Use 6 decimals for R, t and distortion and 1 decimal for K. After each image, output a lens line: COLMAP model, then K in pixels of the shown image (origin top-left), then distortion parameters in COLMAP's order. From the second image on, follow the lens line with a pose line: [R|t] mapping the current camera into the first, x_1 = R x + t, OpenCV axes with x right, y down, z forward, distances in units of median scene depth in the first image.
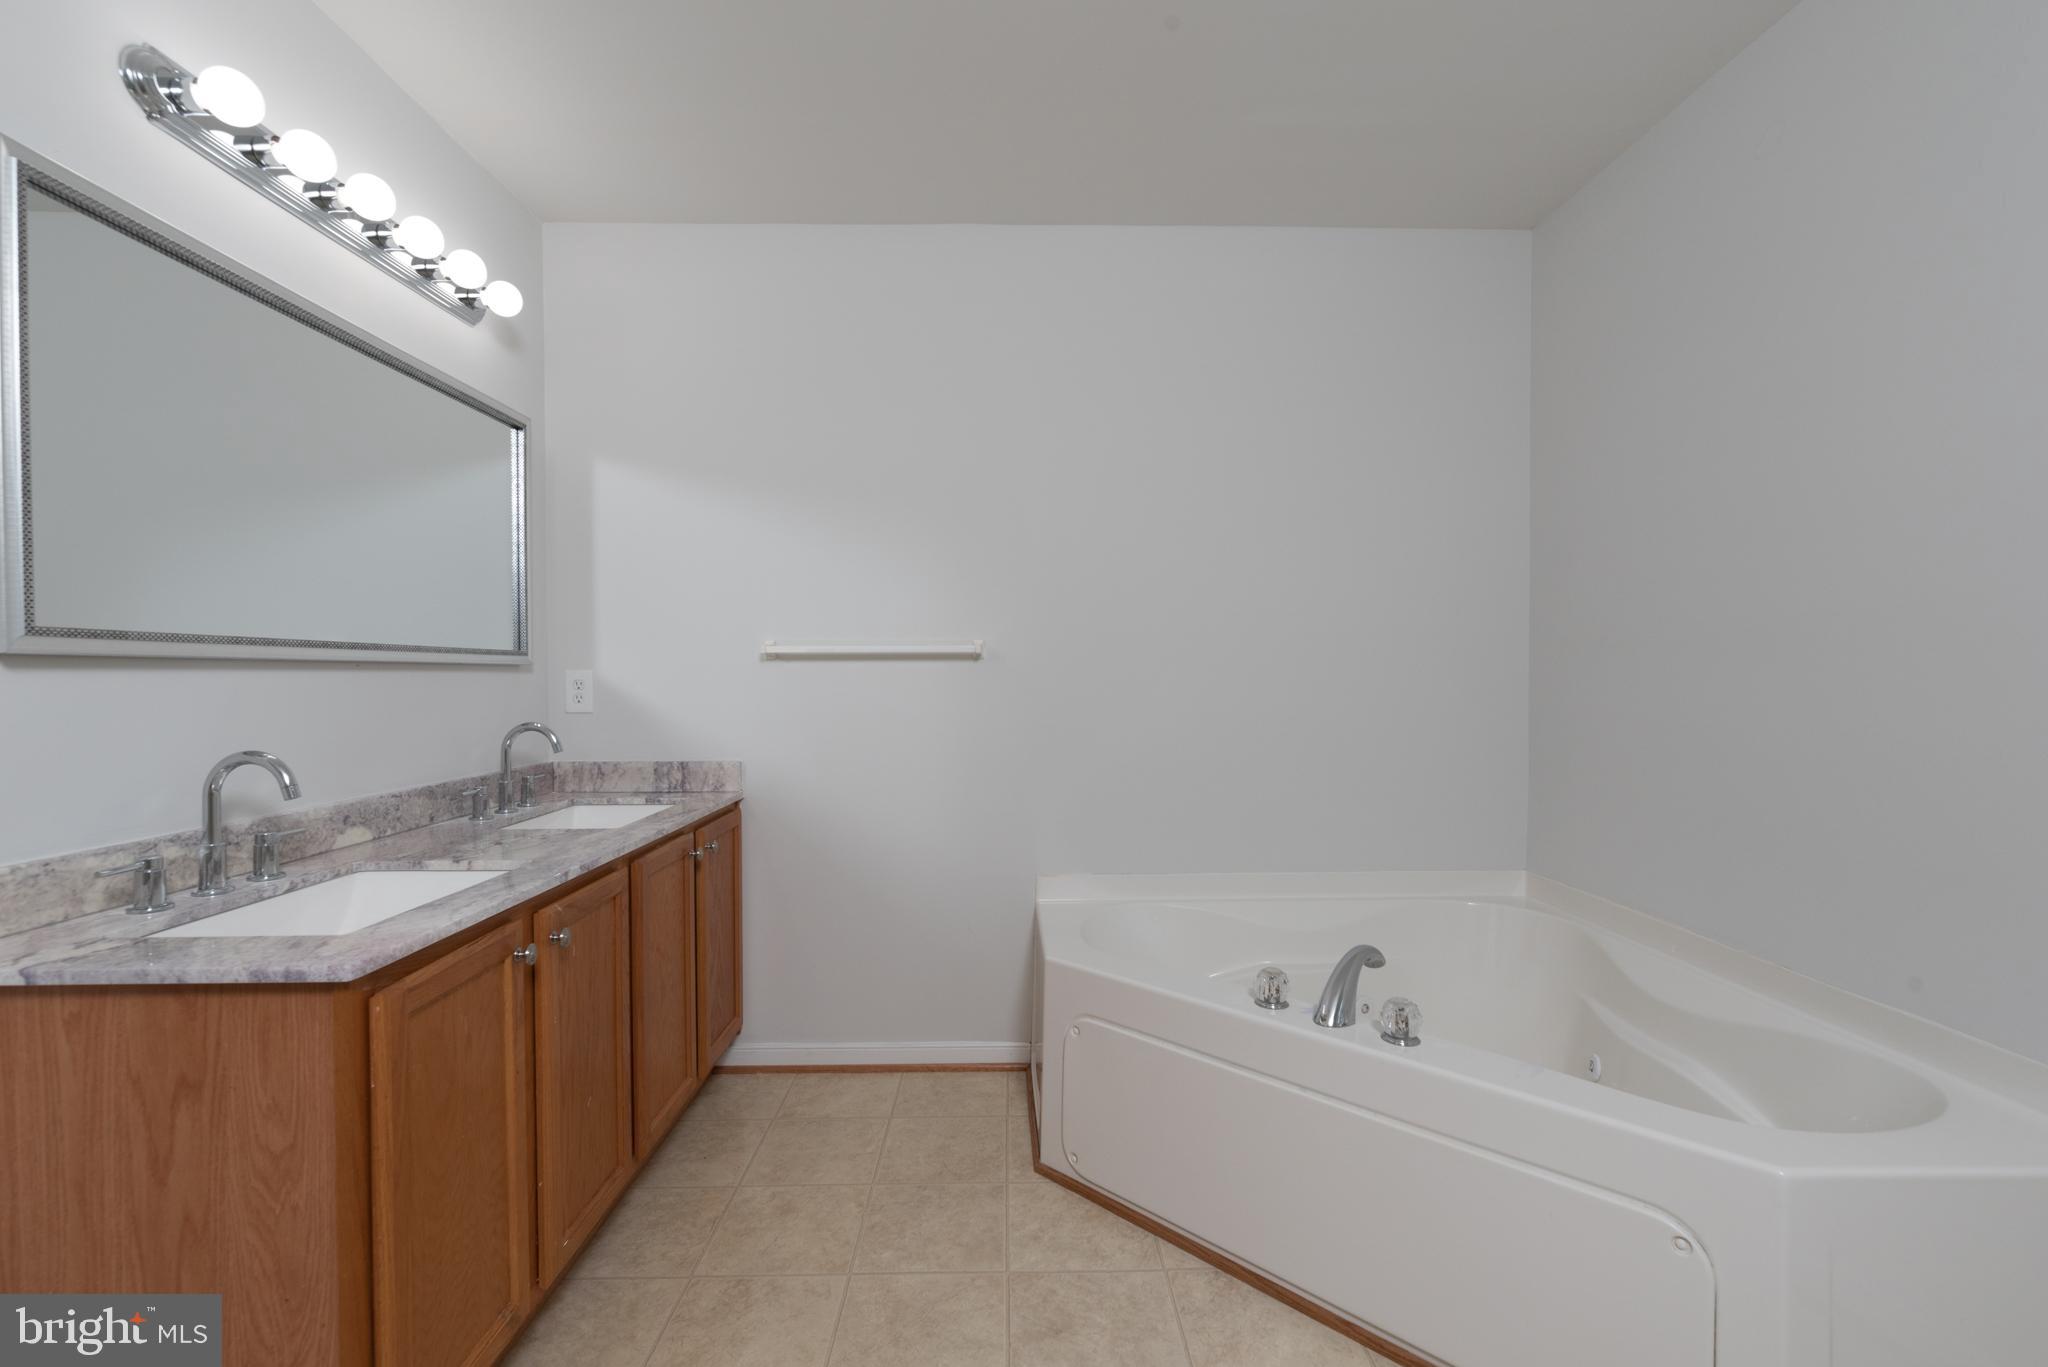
lens RADIAL K [[886.3, 0, 1024.0], [0, 886.3, 683.5], [0, 0, 1]] dist [0.000273, 0.000495]
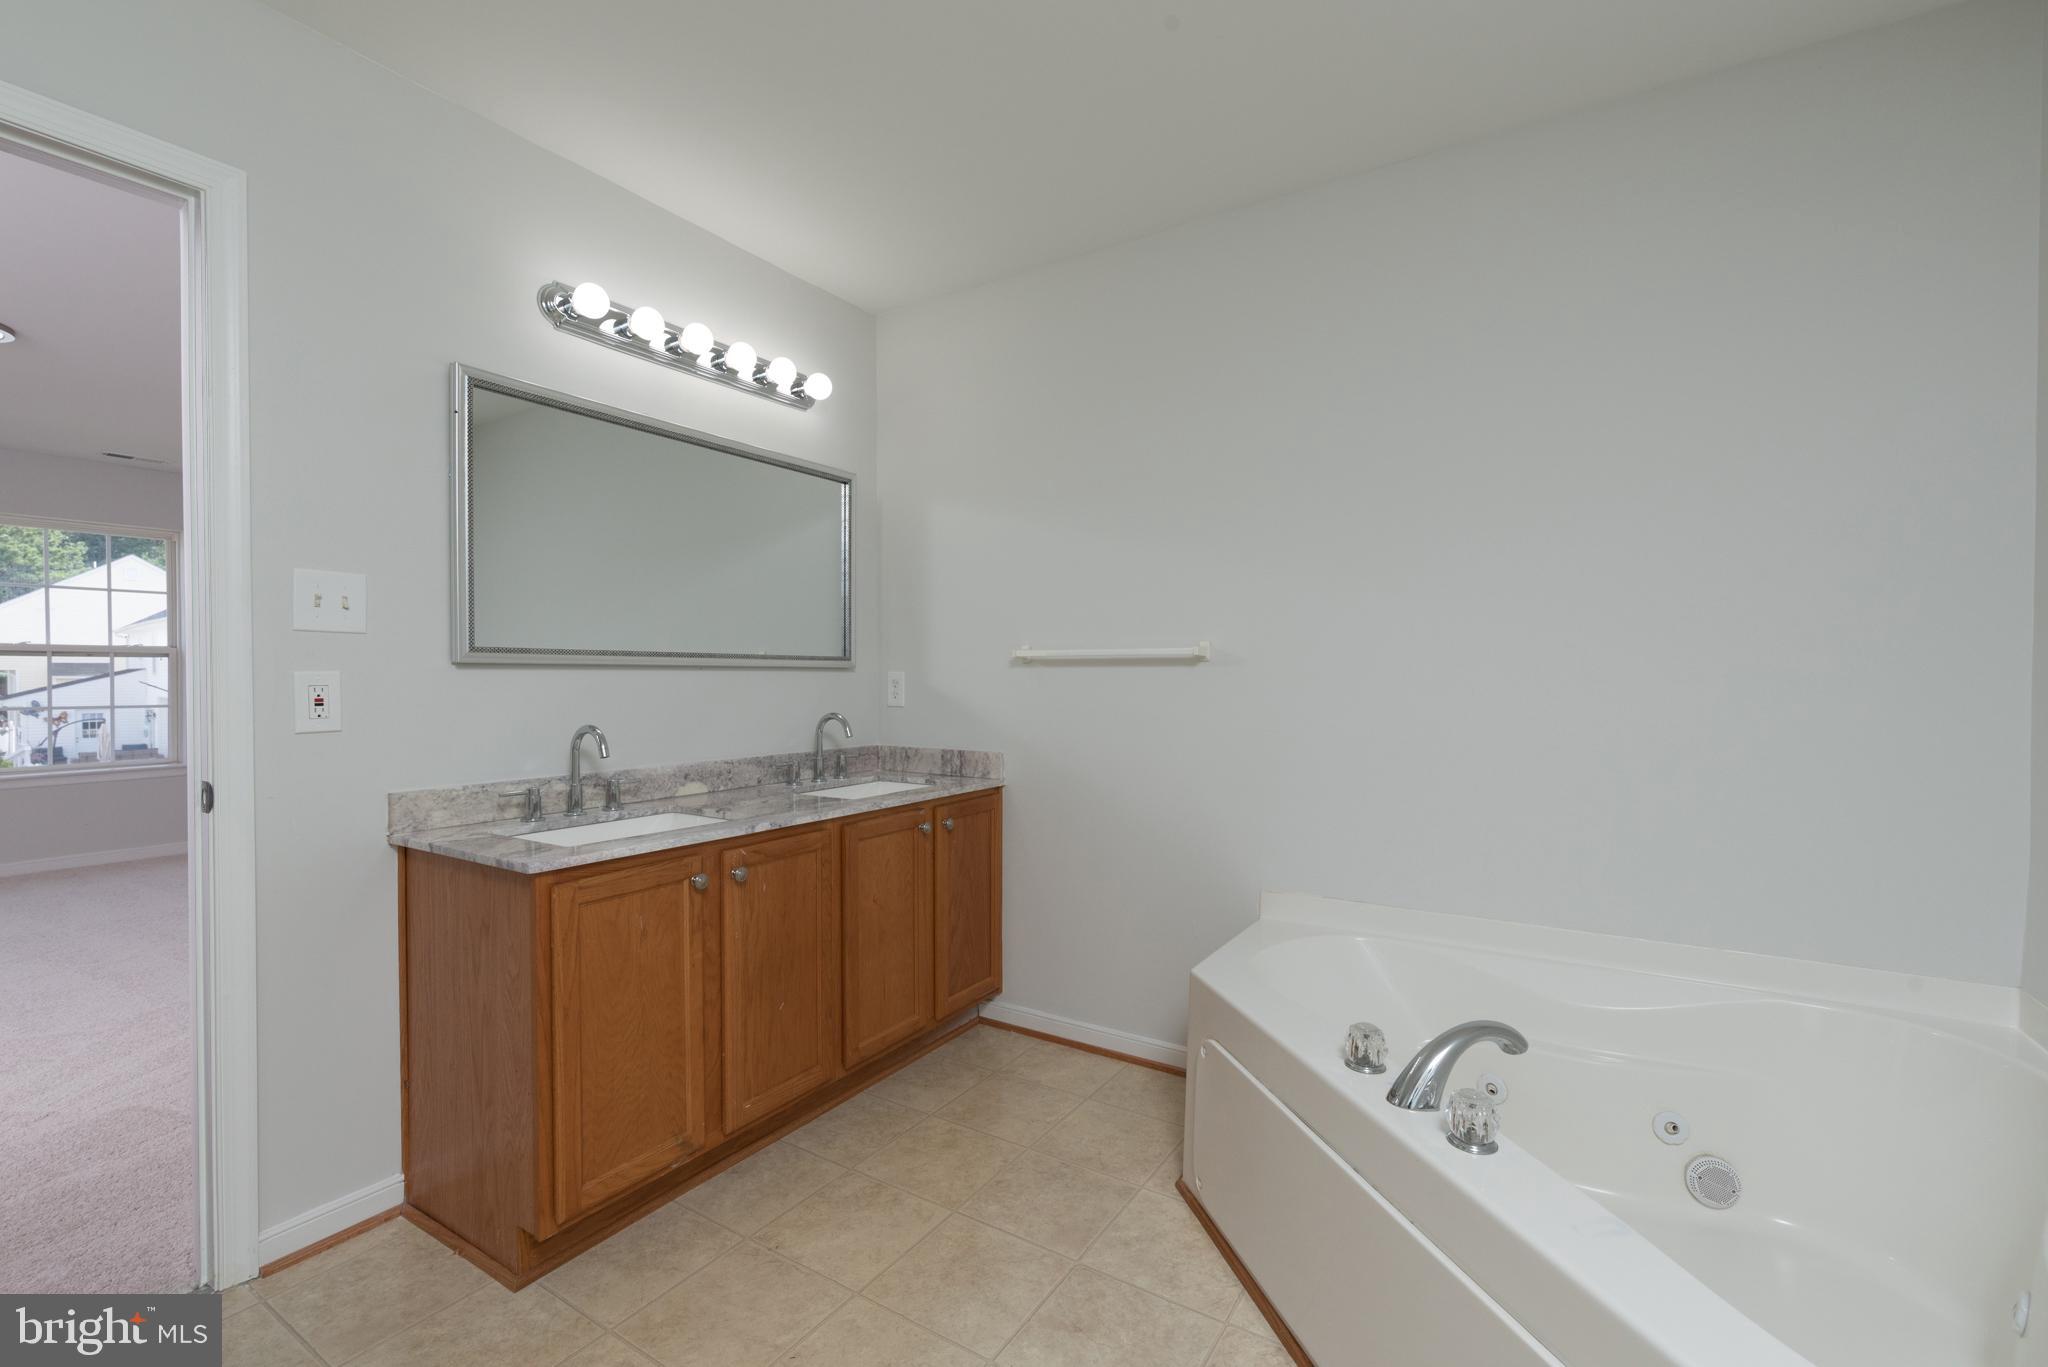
lens RADIAL K [[880.9, 0, 1024.6], [0, 880.9, 685.0], [0, 0, 1]] dist [0.002277, -0.000551]
pose [[0.832829, 0.009596, -0.553448, 0.473425], [-0.009144, 0.999952, 0.003577, -0.004241], [0.553455, 0.002082, 0.832876, 0.114807]]
